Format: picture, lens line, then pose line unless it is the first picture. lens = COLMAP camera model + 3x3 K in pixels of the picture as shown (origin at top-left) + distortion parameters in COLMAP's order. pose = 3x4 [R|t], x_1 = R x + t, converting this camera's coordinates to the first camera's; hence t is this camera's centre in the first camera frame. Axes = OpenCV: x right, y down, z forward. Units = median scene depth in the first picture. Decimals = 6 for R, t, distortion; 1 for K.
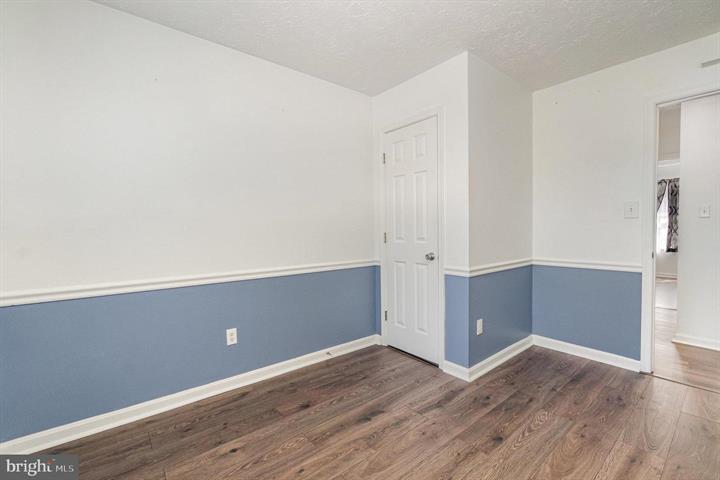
lens RADIAL K [[311.8, 0, 355.0], [0, 311.8, 240.7], [0, 0, 1]] dist [0.004807, -0.001624]
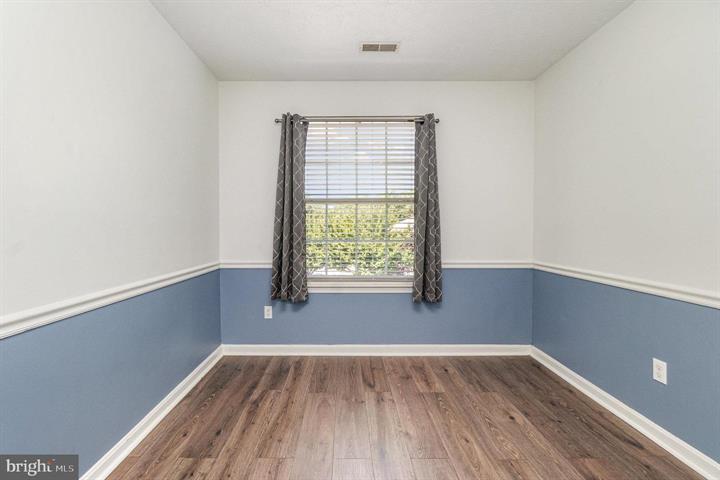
lens RADIAL K [[311.8, 0, 354.9], [0, 311.8, 235.7], [0, 0, 1]] dist [0.004807, -0.001624]
pose [[-0.606211, 0.023384, -0.794960, 0.772006], [-0.018961, 0.998859, 0.043840, -0.037835], [0.795078, 0.041650, -0.605076, 1.074968]]
